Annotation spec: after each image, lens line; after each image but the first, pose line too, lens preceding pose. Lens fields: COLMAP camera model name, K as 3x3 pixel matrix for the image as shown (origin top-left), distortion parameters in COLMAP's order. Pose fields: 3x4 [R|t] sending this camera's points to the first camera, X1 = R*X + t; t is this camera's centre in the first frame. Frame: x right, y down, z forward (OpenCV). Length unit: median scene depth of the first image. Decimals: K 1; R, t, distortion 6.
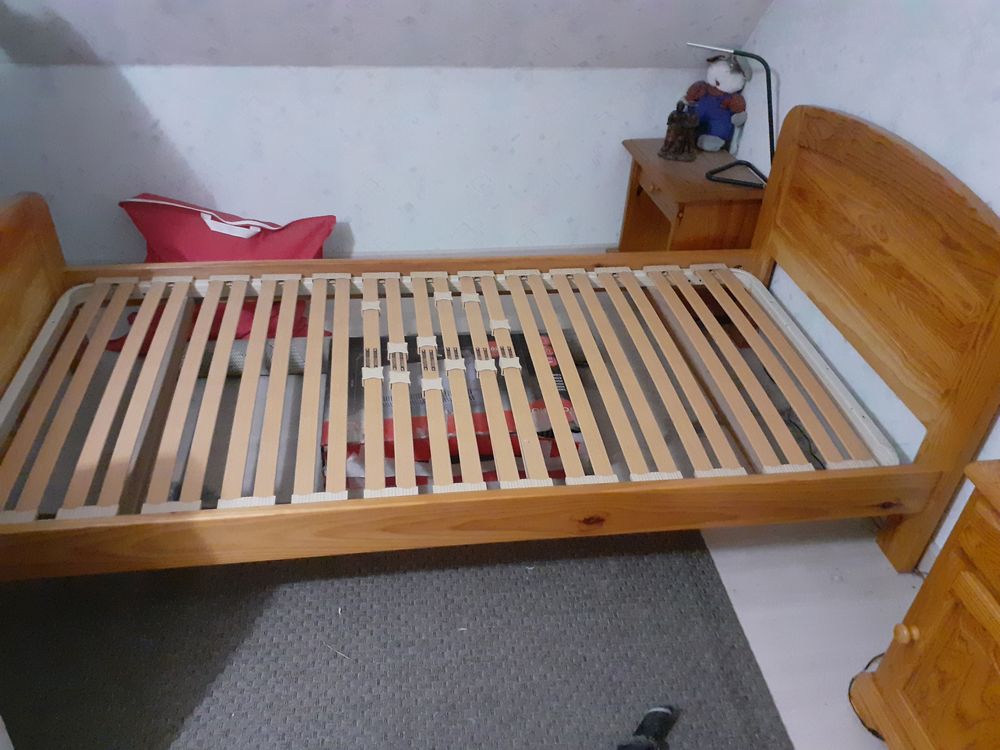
lens RADIAL K [[799.4, 0, 500.0], [0, 799.4, 375.0], [0, 0, 1]] dist [-0.020755, 0.000961]
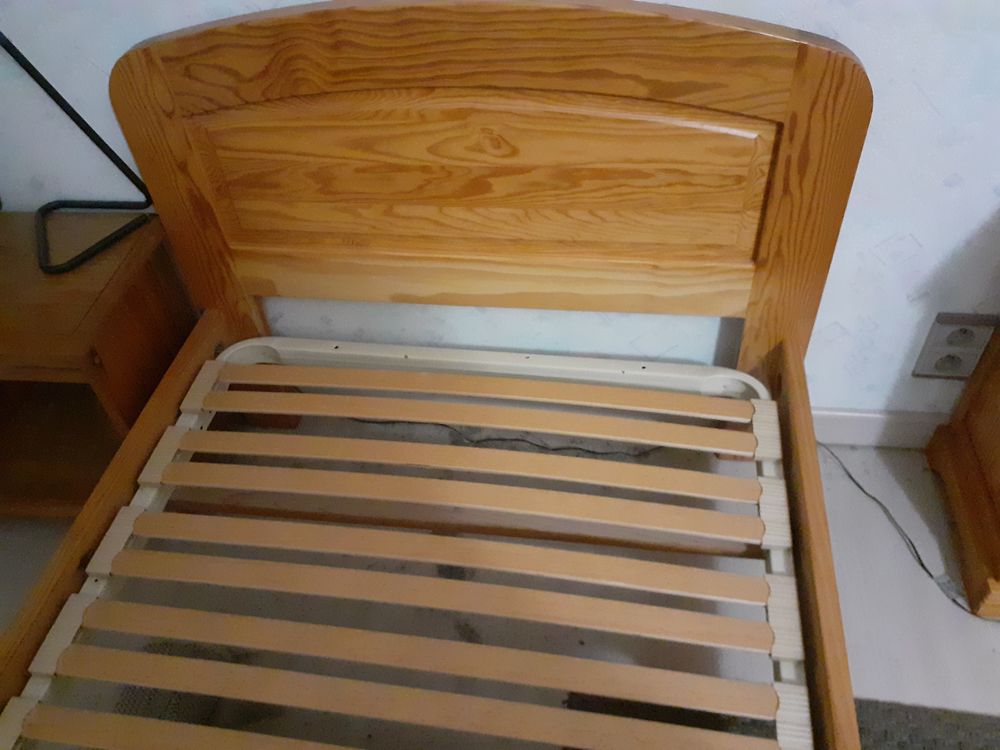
lens RADIAL K [[799.4, 0, 500.0], [0, 799.4, 375.0], [0, 0, 1]] dist [-0.020755, 0.000961]
pose [[0.283518, -0.740818, 0.608939, -0.000038], [0.627599, 0.623461, 0.466279, -0.338302], [-0.725077, 0.249971, 0.641699, 0.648641]]
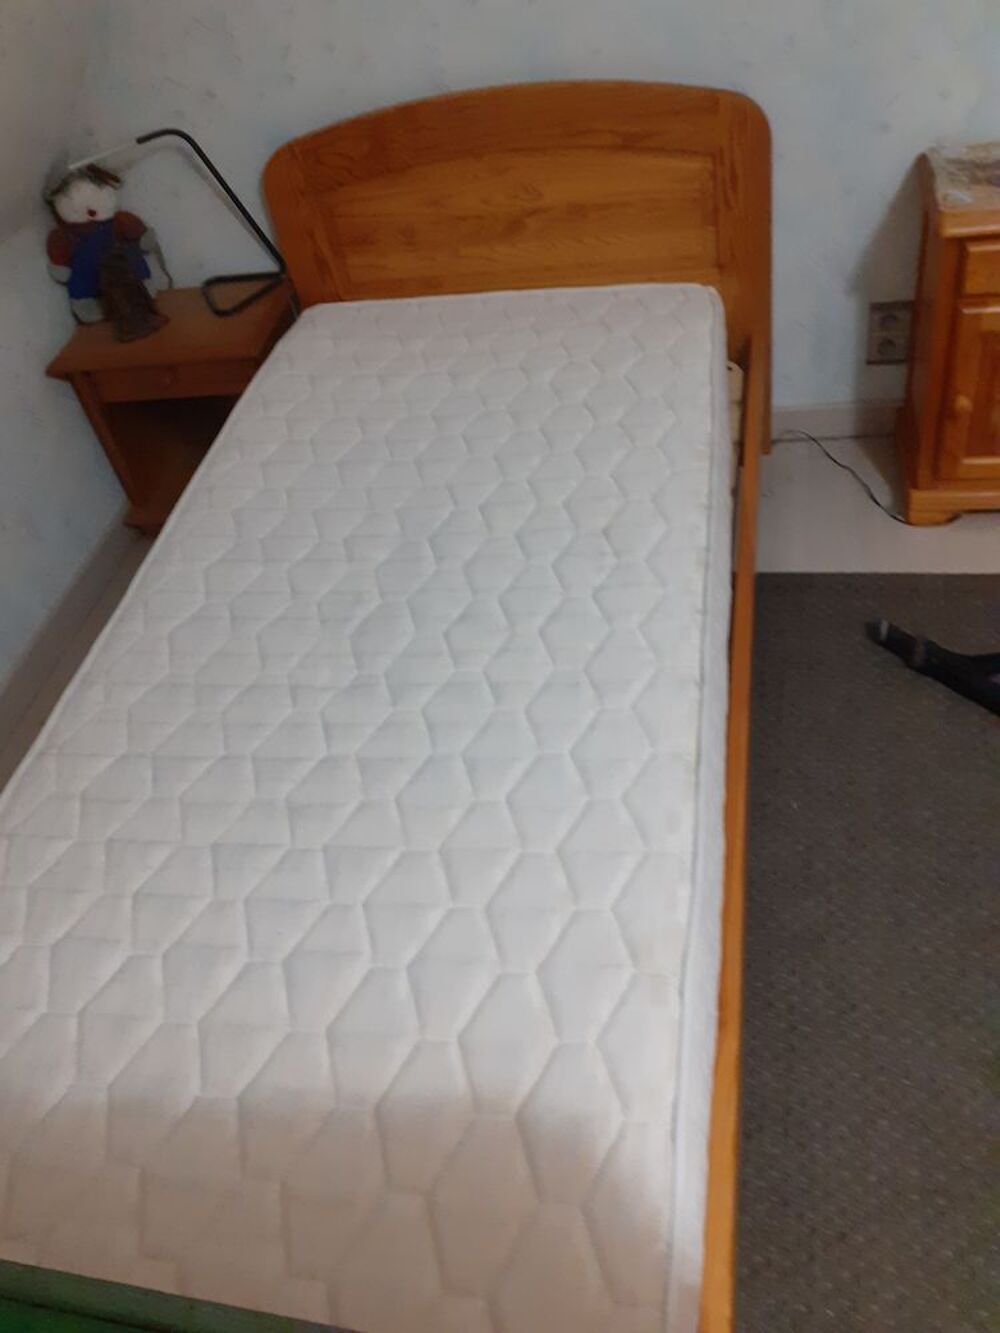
lens RADIAL K [[1068.0, 0, 500.0], [0, 1068.0, 666.5], [0, 0, 1]] dist [0.004478, -0.085992]
pose [[0.298058, -0.743593, 0.598524, -0.577141], [0.694027, 0.599306, 0.398947, -0.342574], [-0.655353, 0.296483, 0.694701, 0.366160]]
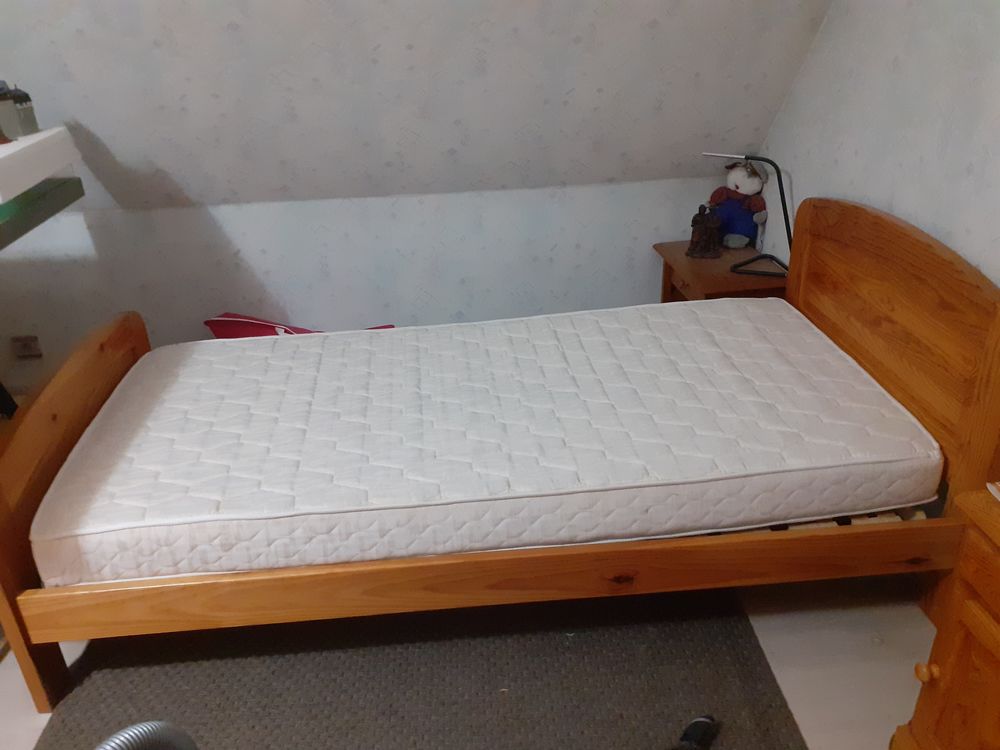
lens RADIAL K [[801.2, 0, 500.0], [0, 801.2, 375.0], [0, 0, 1]] dist [0.004478, -0.085992]
pose [[0.994091, -0.046438, -0.098111, 0.061633], [0.029896, 0.986040, -0.163804, 0.072937], [0.104349, 0.159903, 0.981602, -0.085822]]
